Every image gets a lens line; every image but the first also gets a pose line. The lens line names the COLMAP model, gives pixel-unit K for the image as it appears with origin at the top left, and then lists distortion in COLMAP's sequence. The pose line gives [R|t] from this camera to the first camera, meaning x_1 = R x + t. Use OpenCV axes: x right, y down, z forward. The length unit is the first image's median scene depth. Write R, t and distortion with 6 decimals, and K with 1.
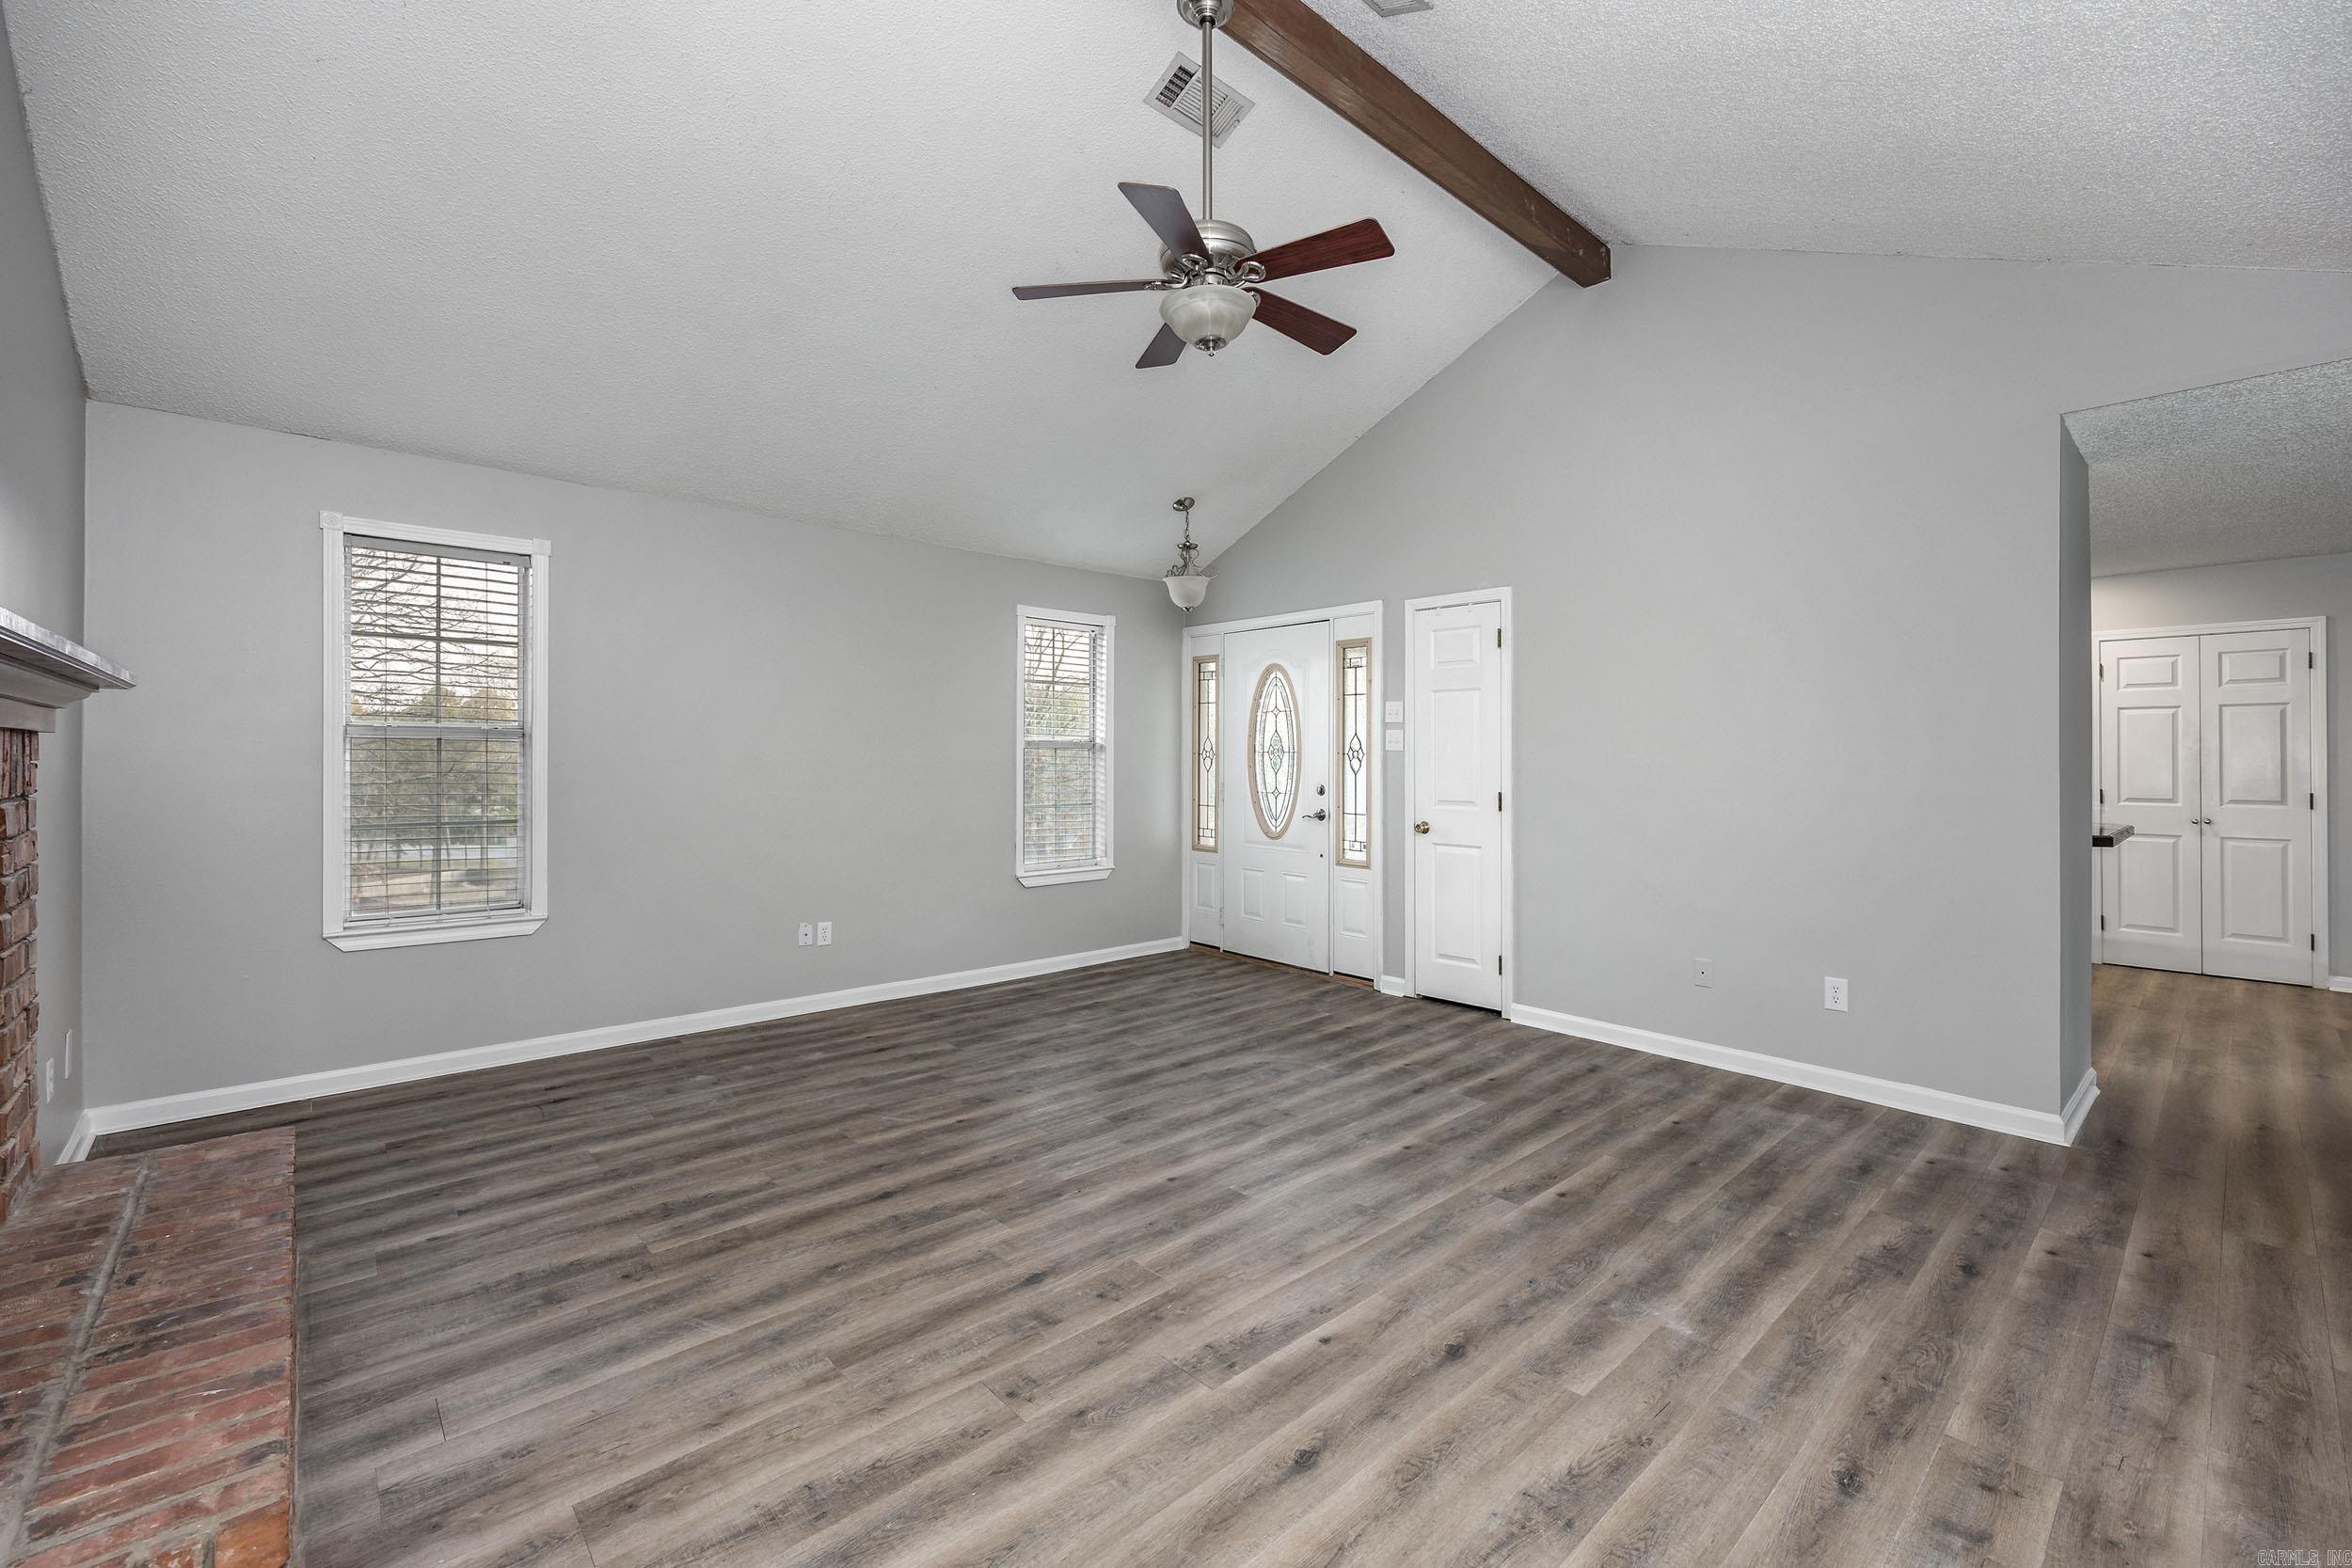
lens RADIAL K [[1001.9, 0, 1208.0], [0, 1001.9, 743.0], [0, 0, 1]] dist [0.001244, -0.000503]
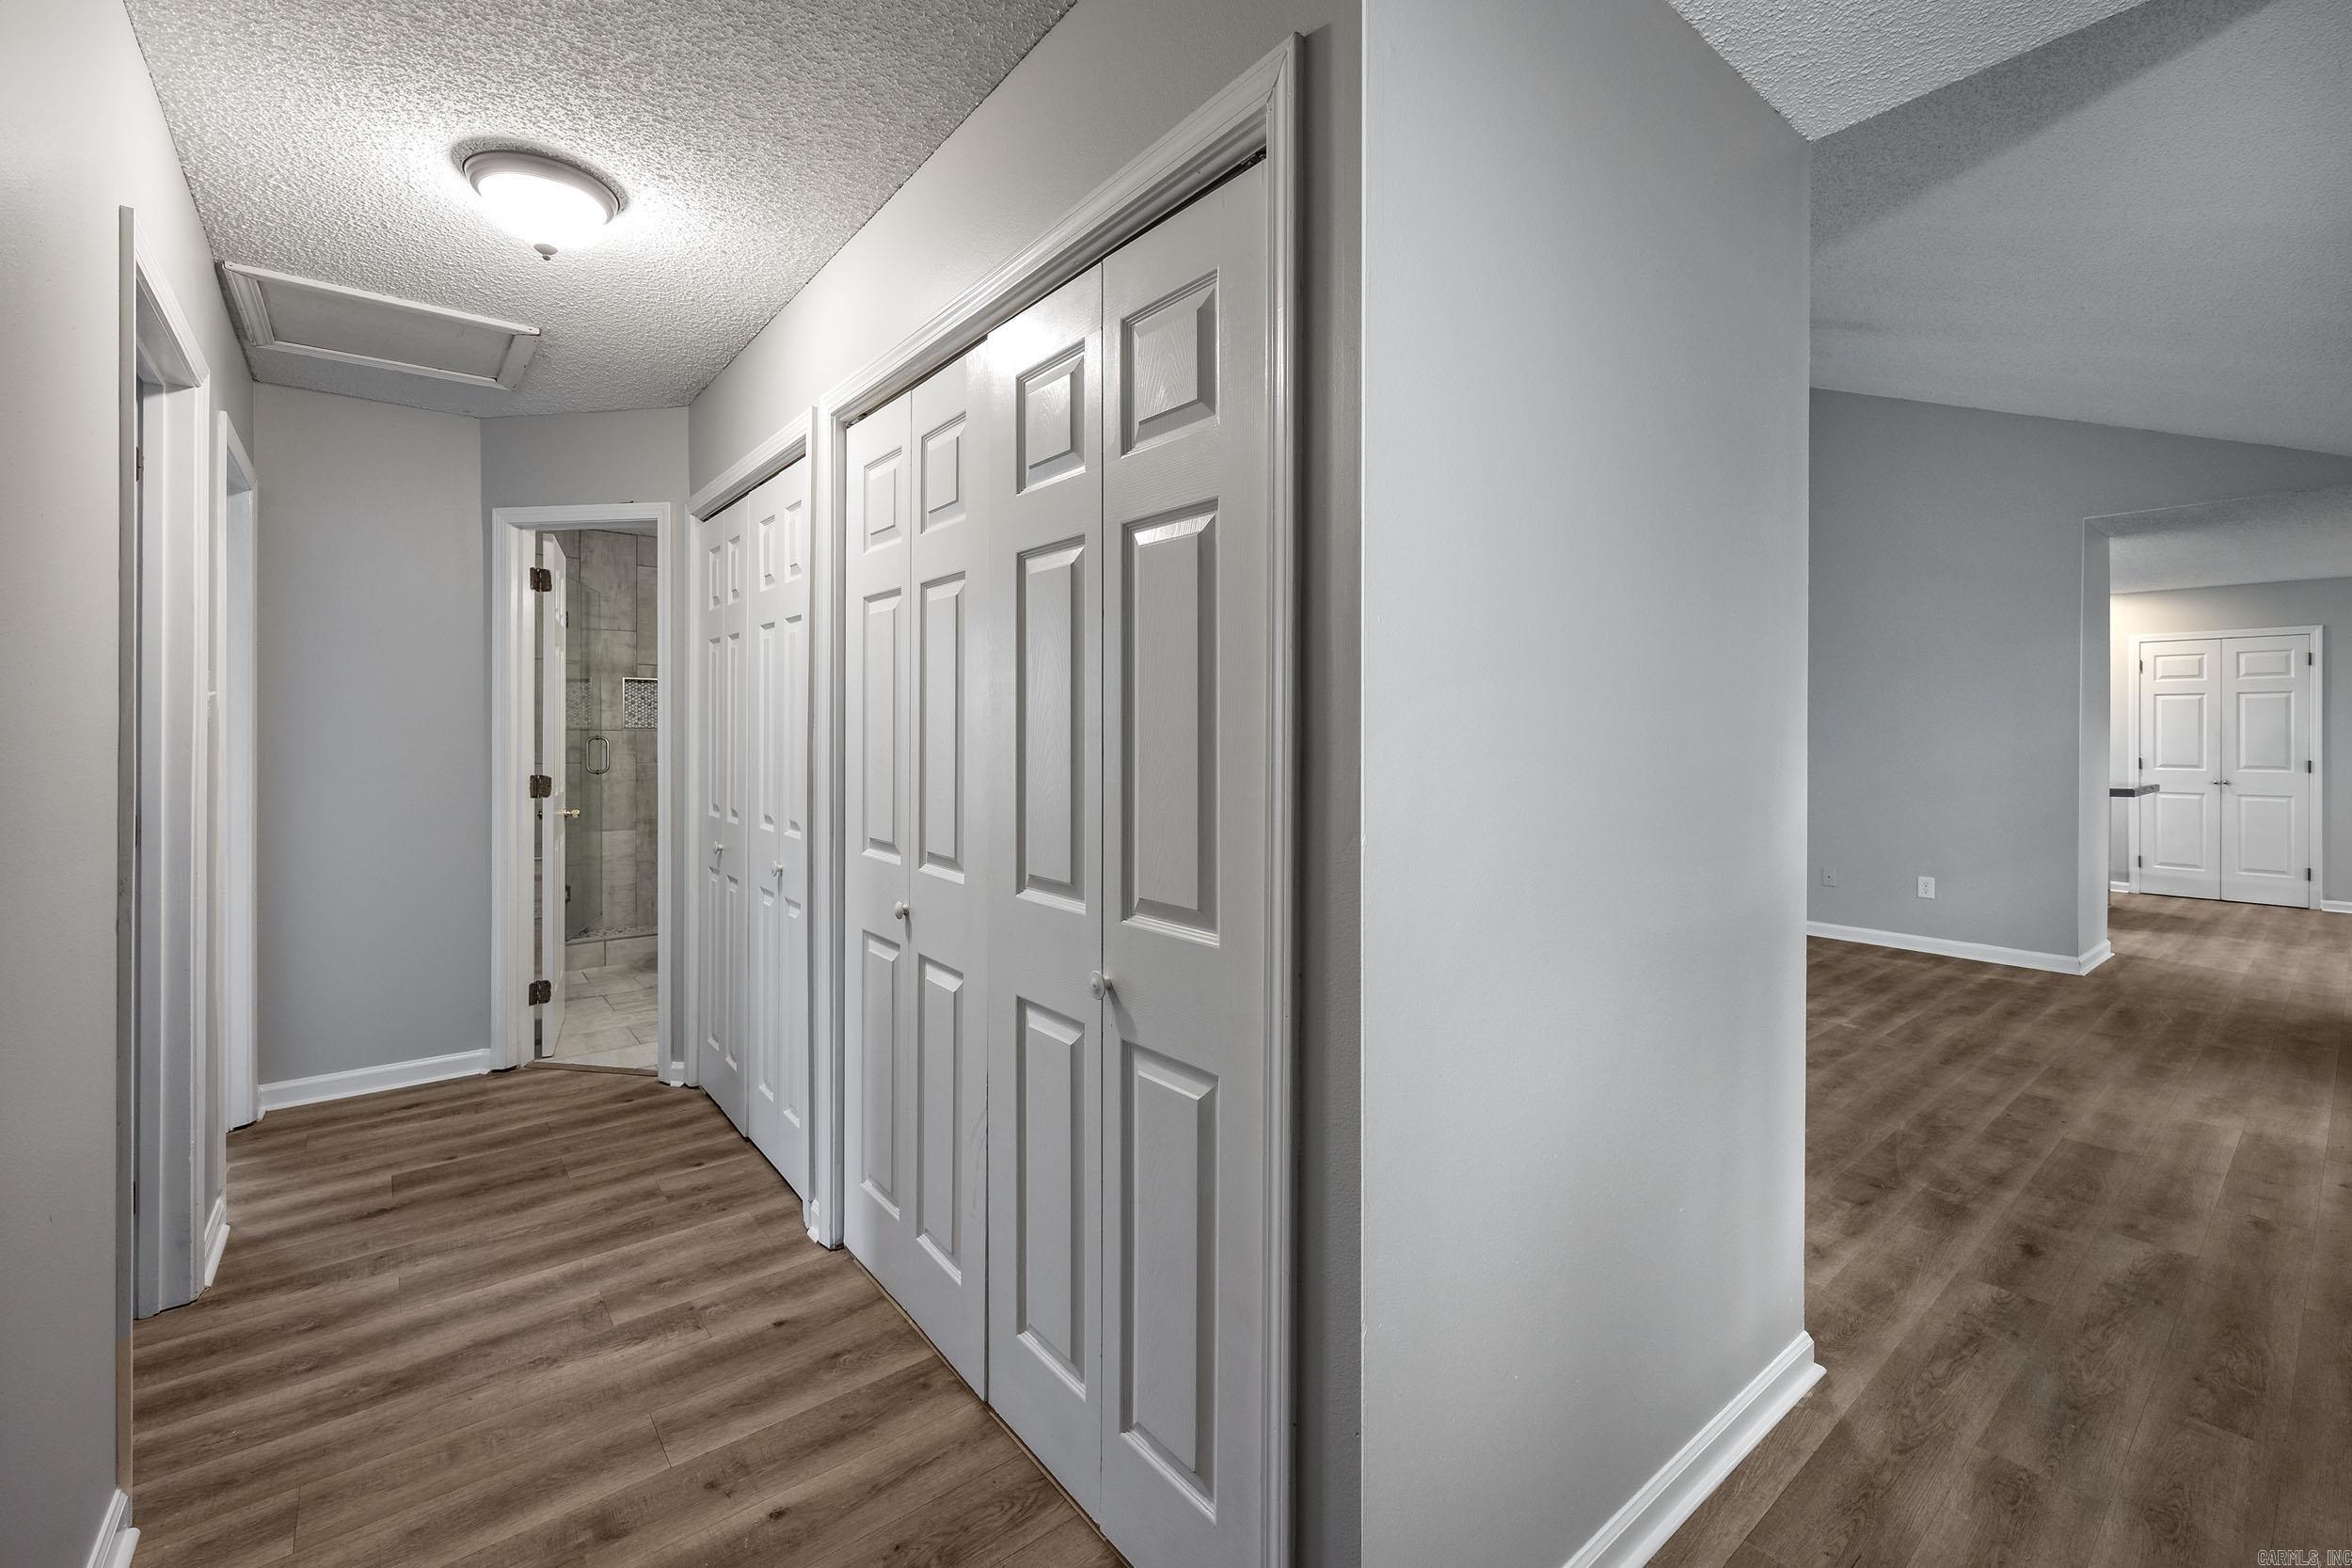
lens RADIAL K [[945.2, 0, 1194.2], [0, 945.2, 742.1], [0, 0, 1]] dist [0.006132, -0.002363]
pose [[0.996236, -0.007886, -0.086318, -0.484471], [0.009323, 0.999824, 0.016251, -0.013657], [0.086175, -0.016995, 0.996135, -0.719564]]
